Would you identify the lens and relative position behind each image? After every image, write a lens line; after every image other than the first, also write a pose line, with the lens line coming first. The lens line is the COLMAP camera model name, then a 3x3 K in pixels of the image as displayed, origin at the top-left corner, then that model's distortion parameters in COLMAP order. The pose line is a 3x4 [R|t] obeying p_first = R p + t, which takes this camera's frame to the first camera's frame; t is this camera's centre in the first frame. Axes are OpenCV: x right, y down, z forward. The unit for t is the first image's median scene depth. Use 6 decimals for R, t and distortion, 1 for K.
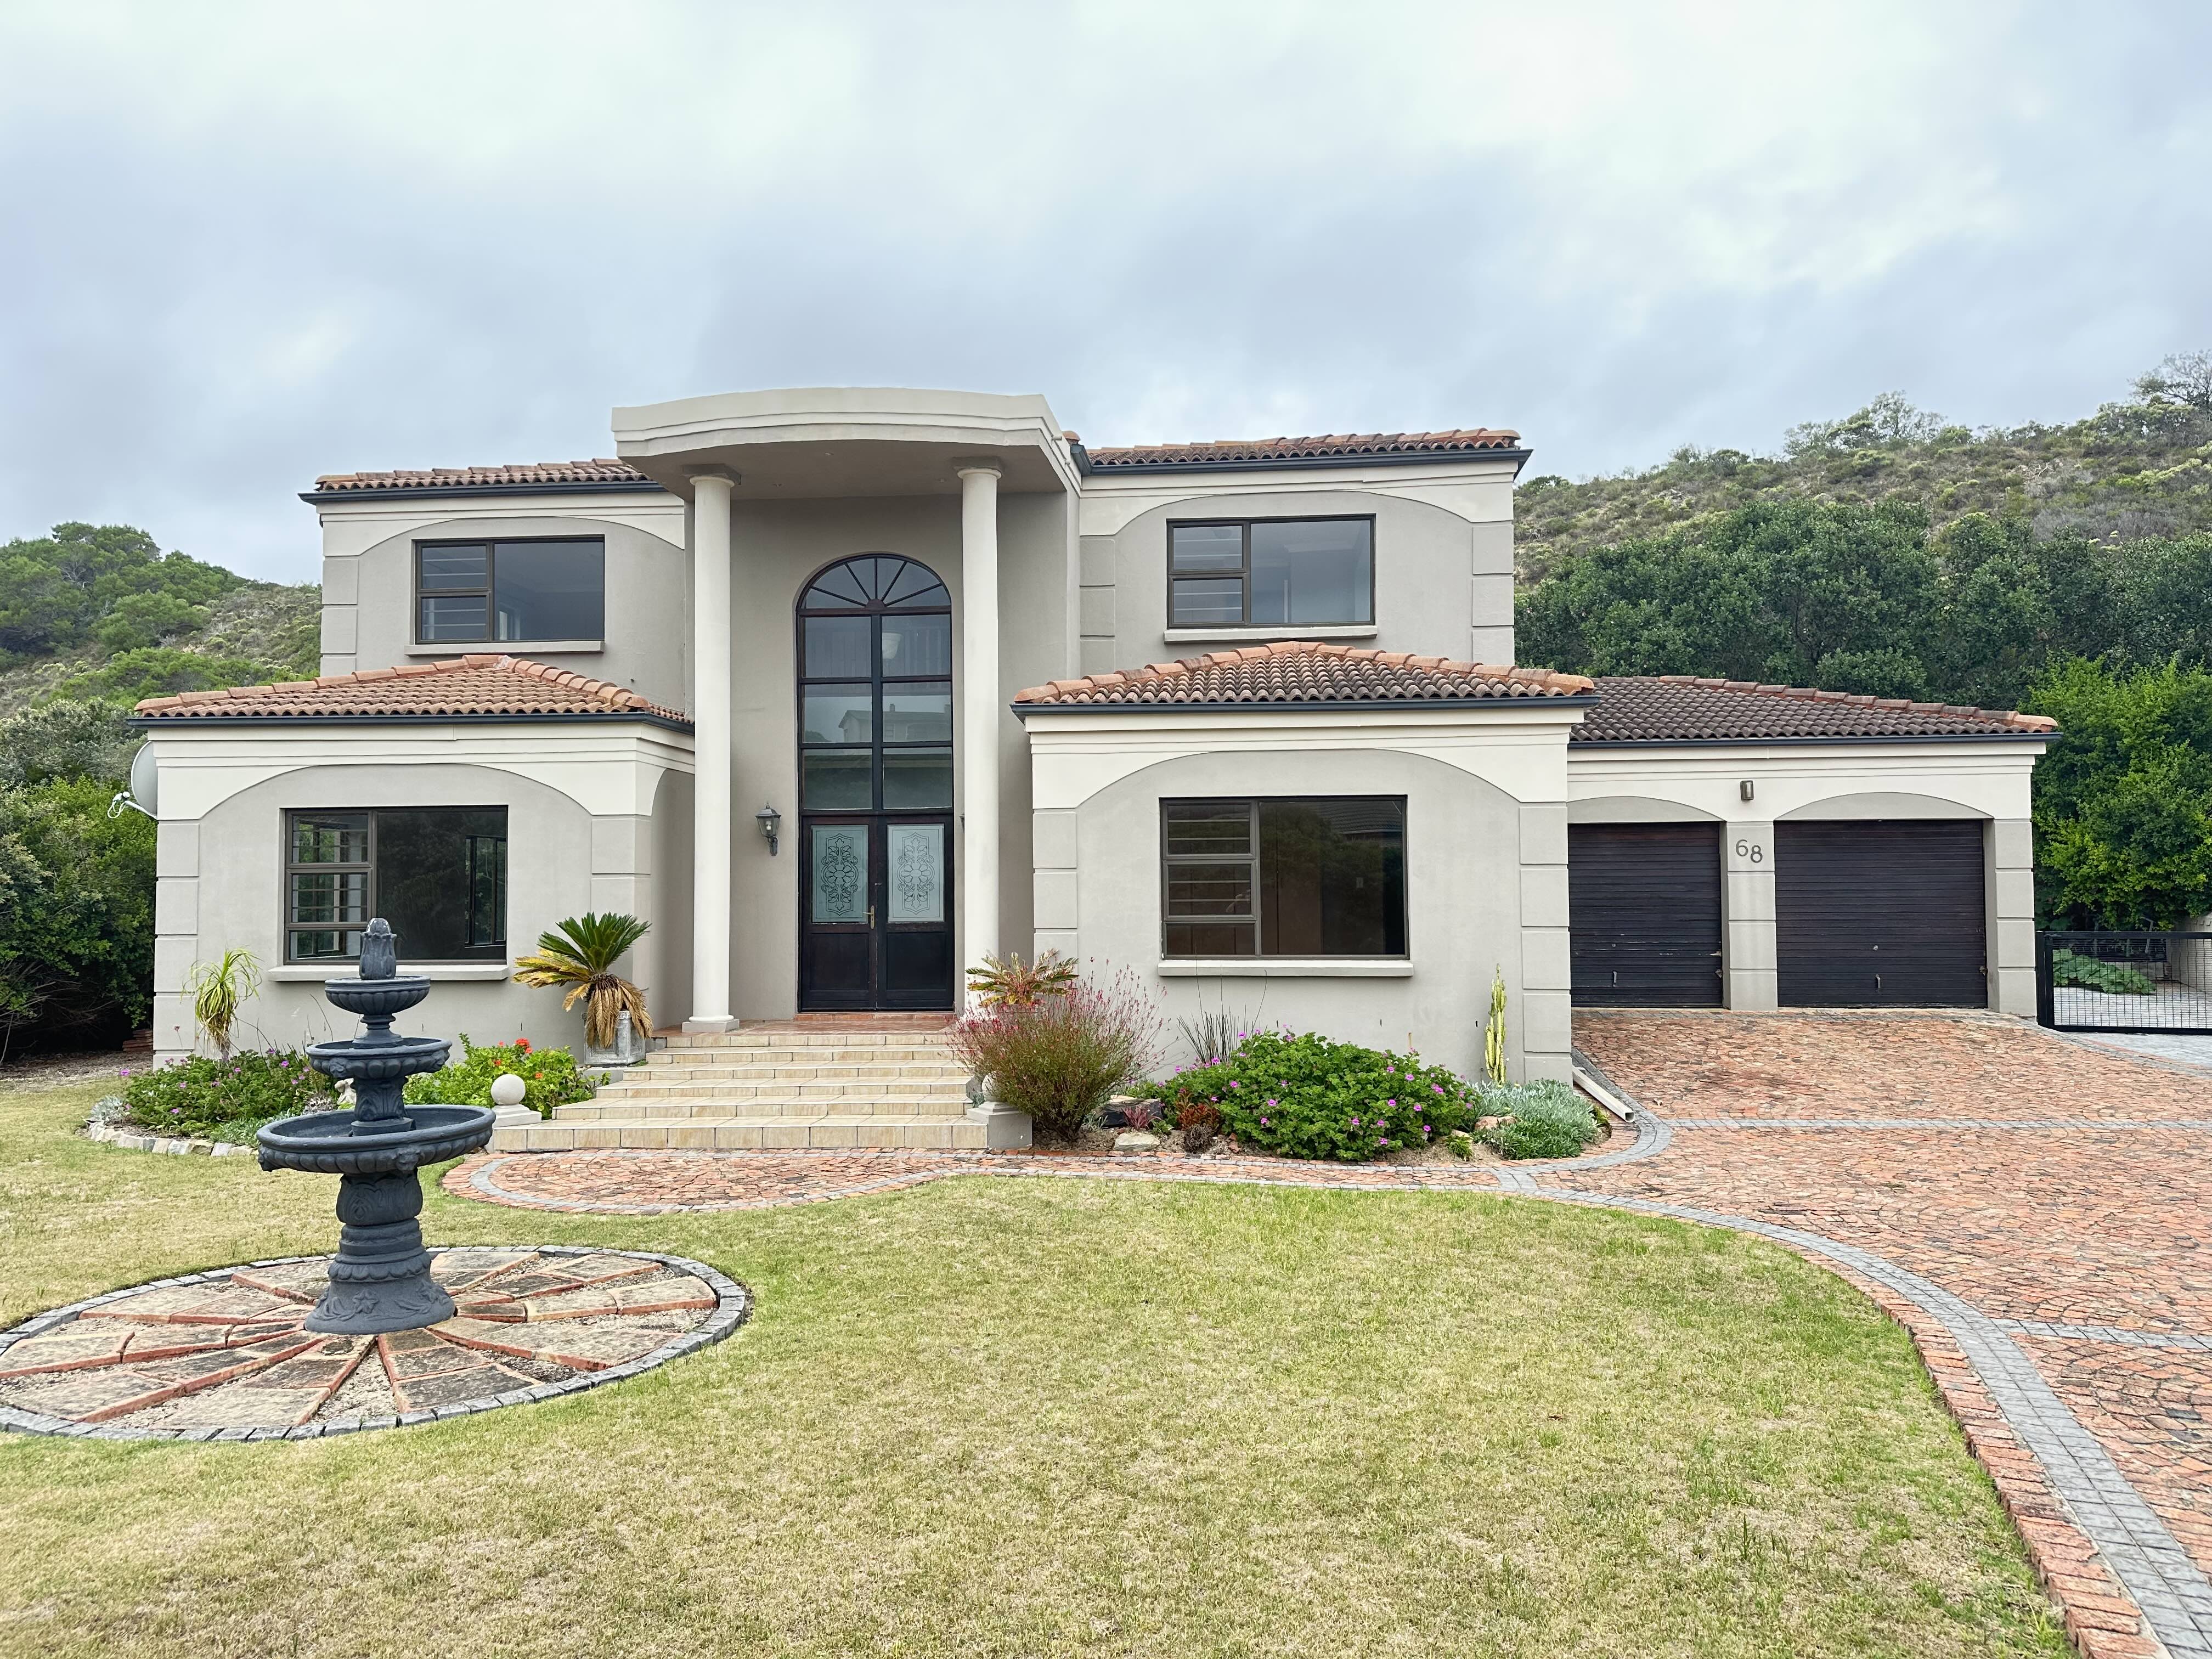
lens RADIAL K [[1525.5, 0, 1110.9], [0, 1525.5, 834.1], [0, 0, 1]] dist [0.123358, -0.184638]
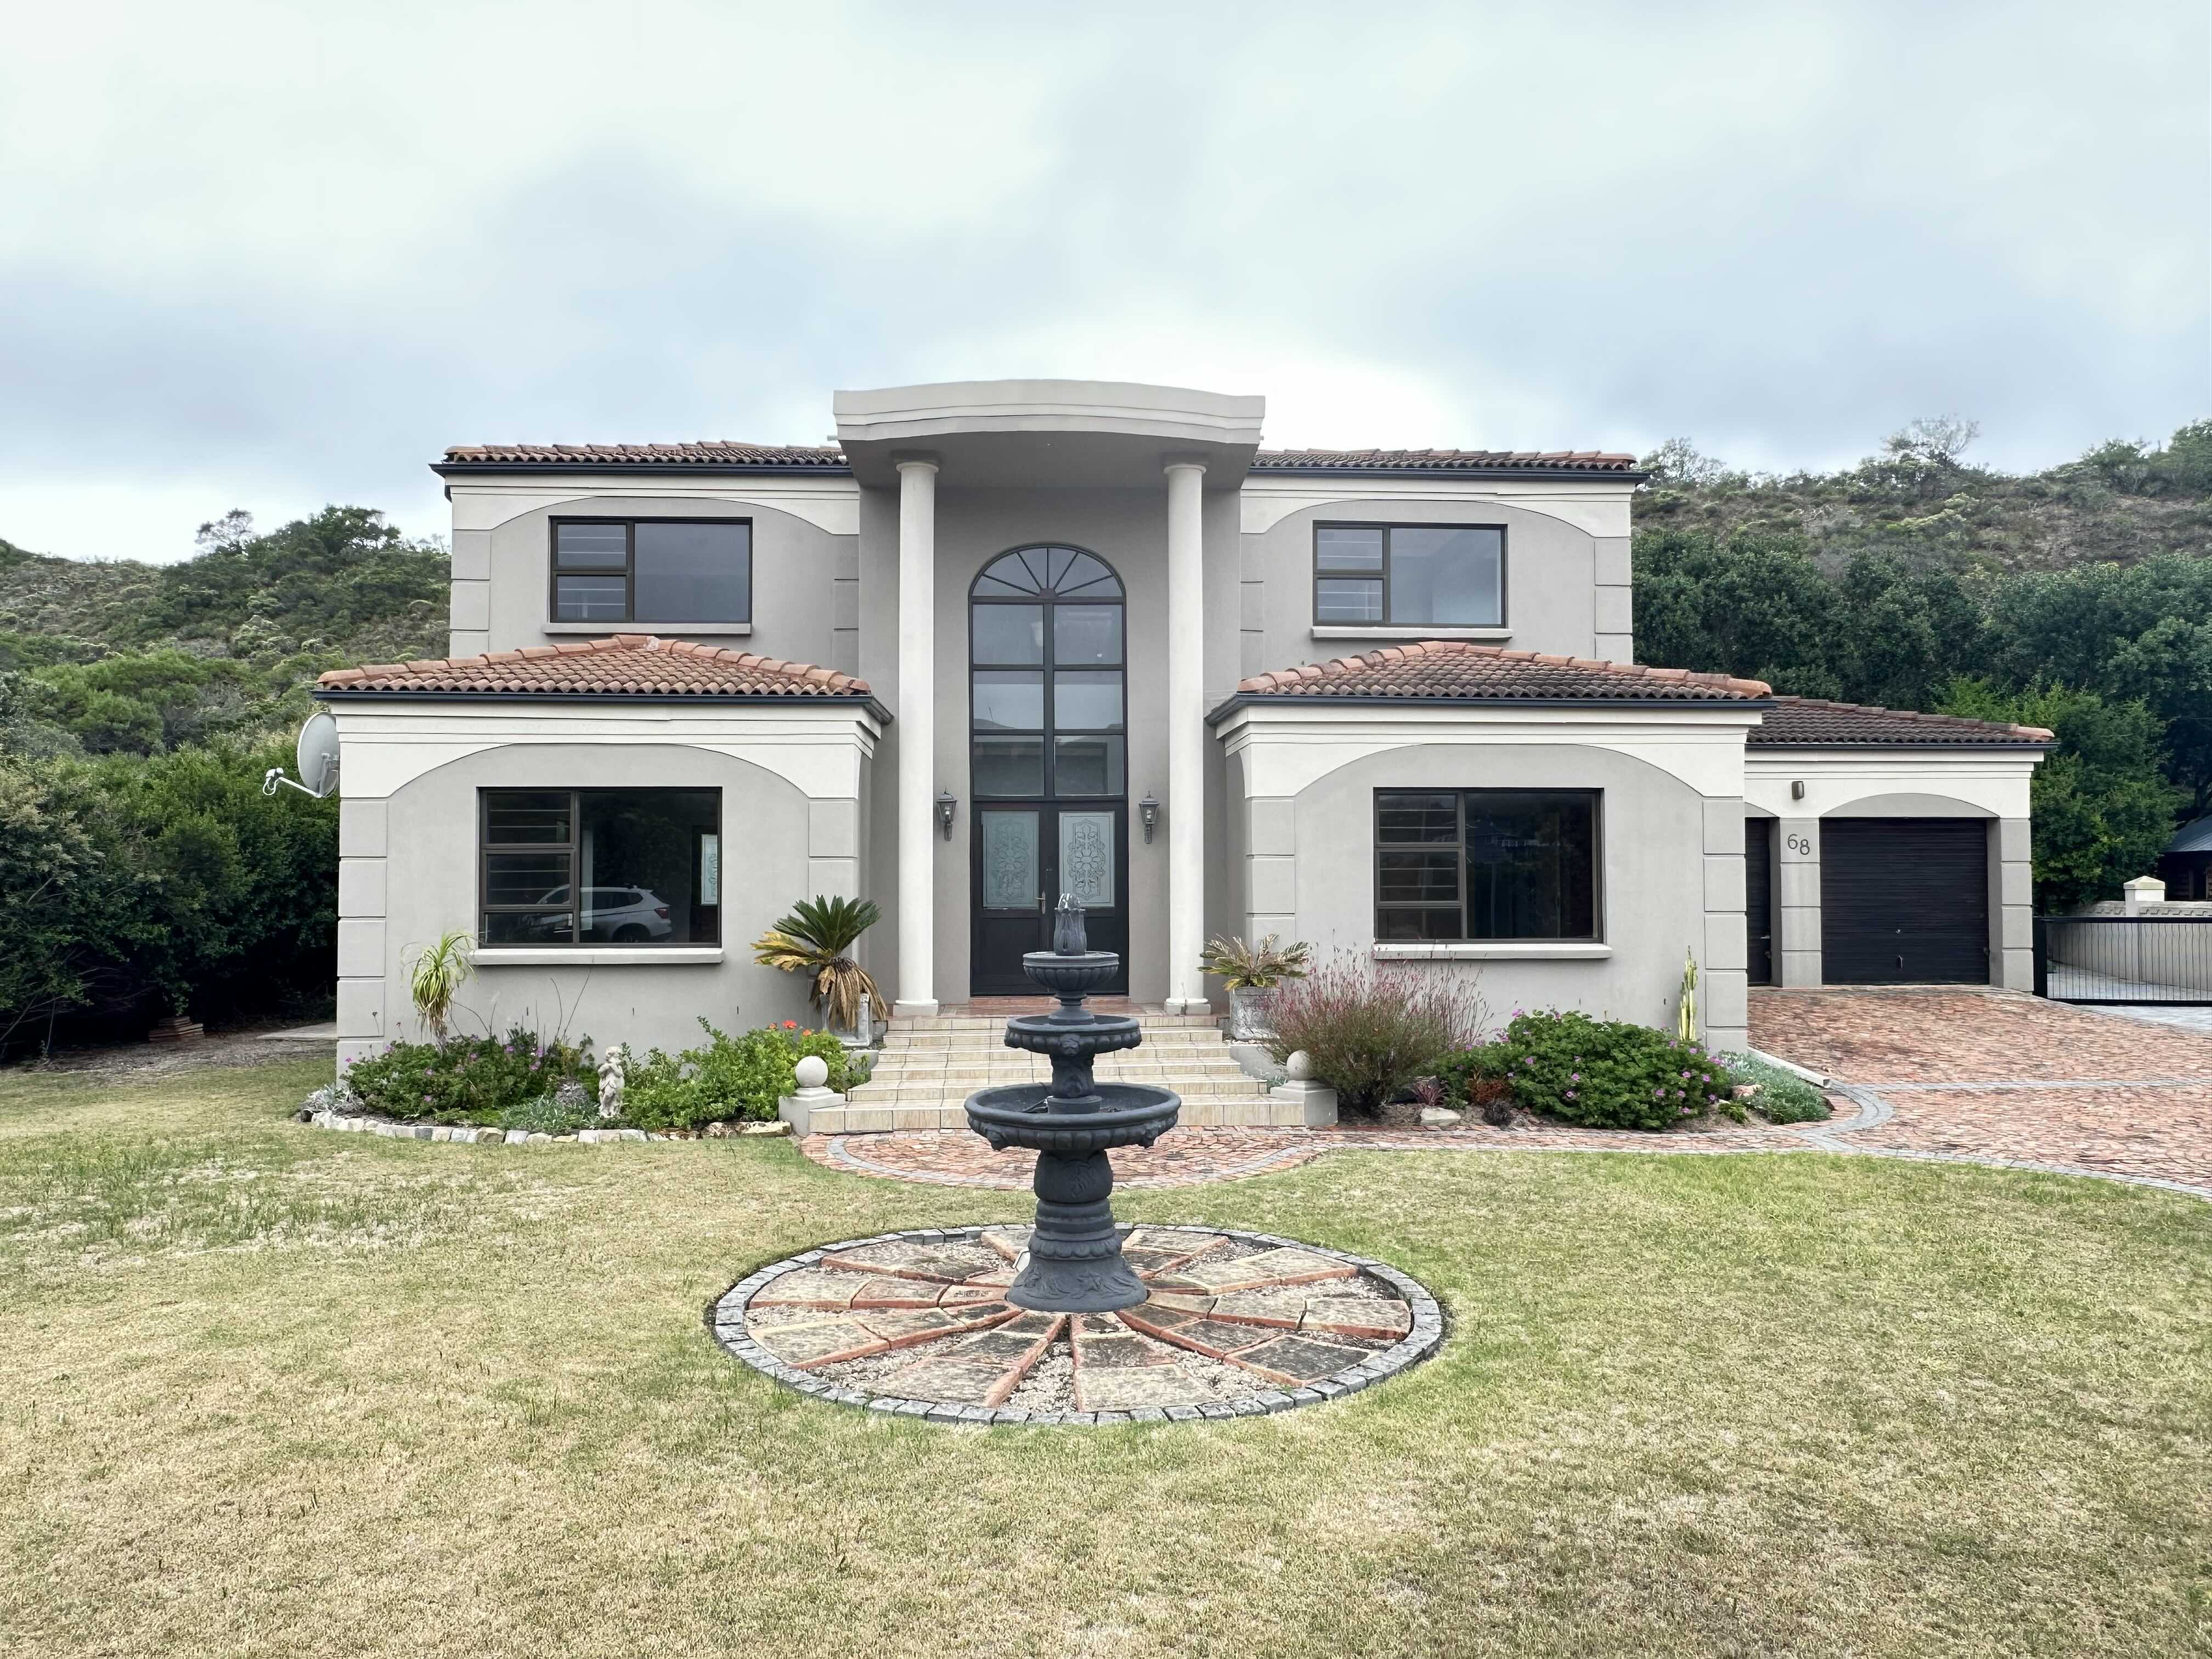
lens RADIAL K [[1479.6, 0, 1103.5], [0, 1479.6, 833.9], [0, 0, 1]] dist [-0.005384, -0.000083]
pose [[0.989422, 0.009198, 0.144775, -0.271640], [-0.009724, 0.999948, 0.002927, 0.005991], [-0.144741, -0.004304, 0.989460, 0.029689]]
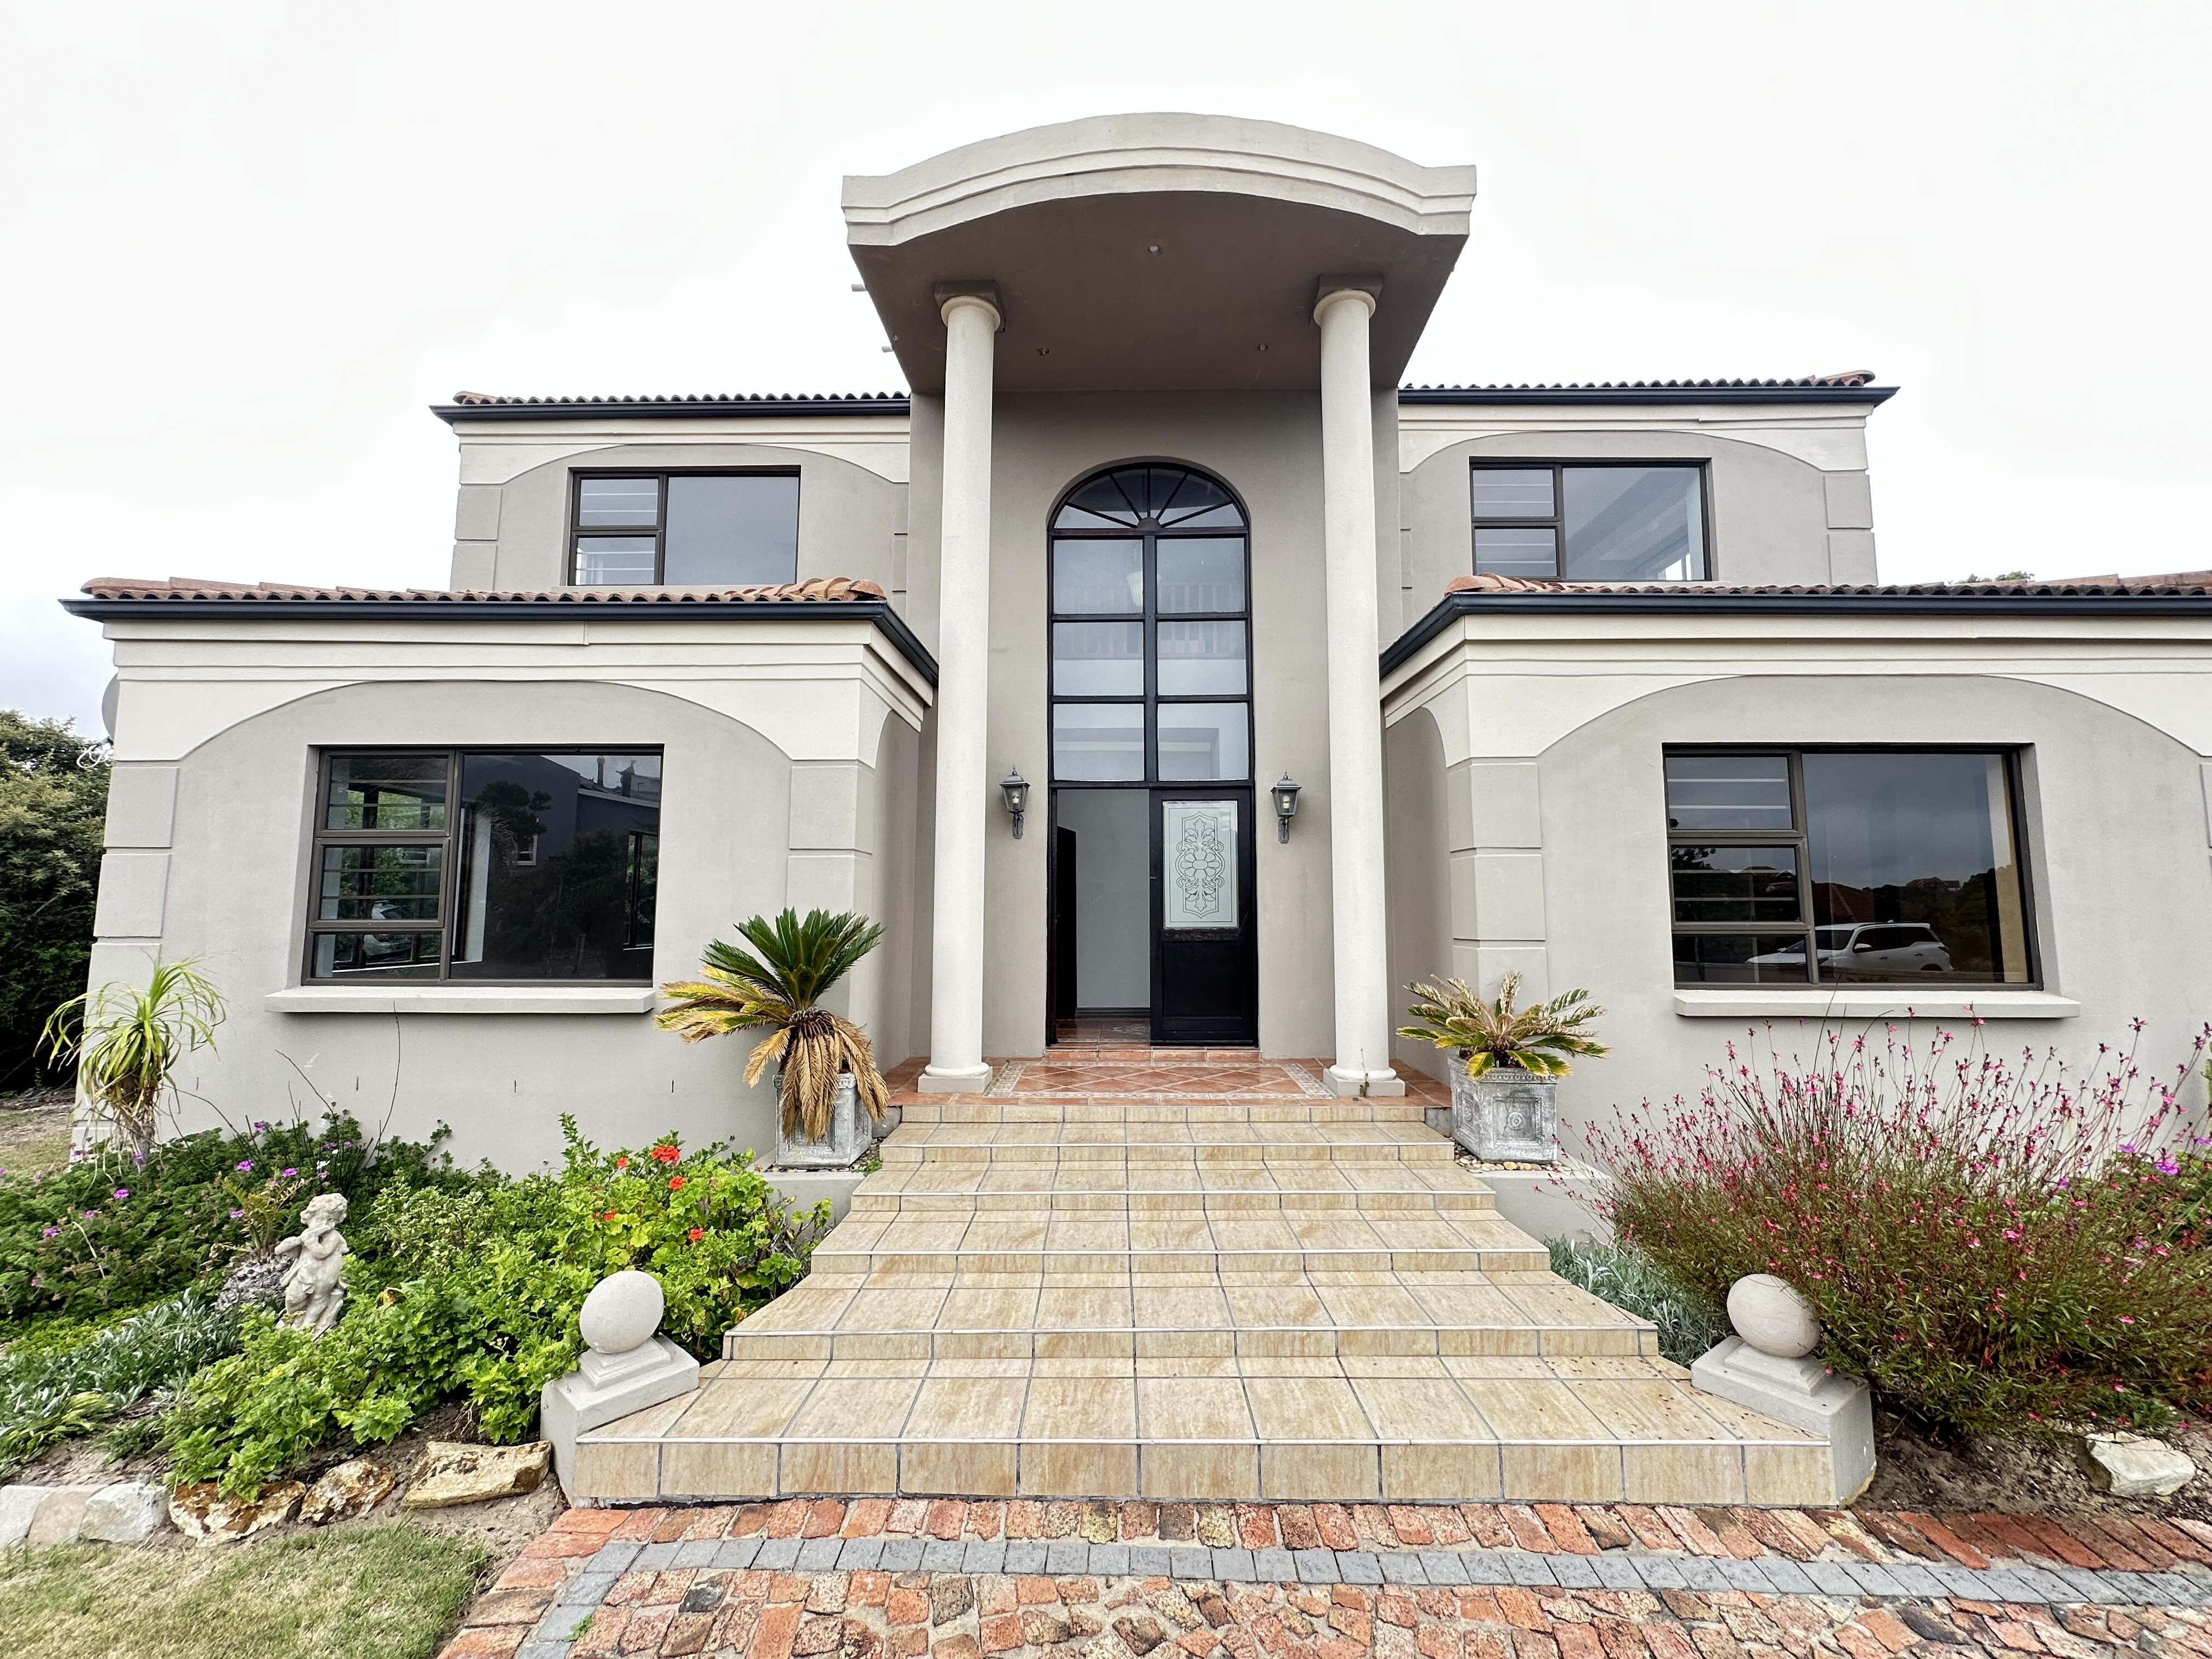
lens RADIAL K [[883.3, 0, 1104.5], [0, 883.3, 832.2], [0, 0, 1]] dist [-0.003093, 0.000282]
pose [[0.997397, 0.014851, 0.070564, -0.217860], [-0.011352, 0.998698, -0.049740, 0.033624], [-0.071211, 0.048810, 0.996266, 0.586473]]
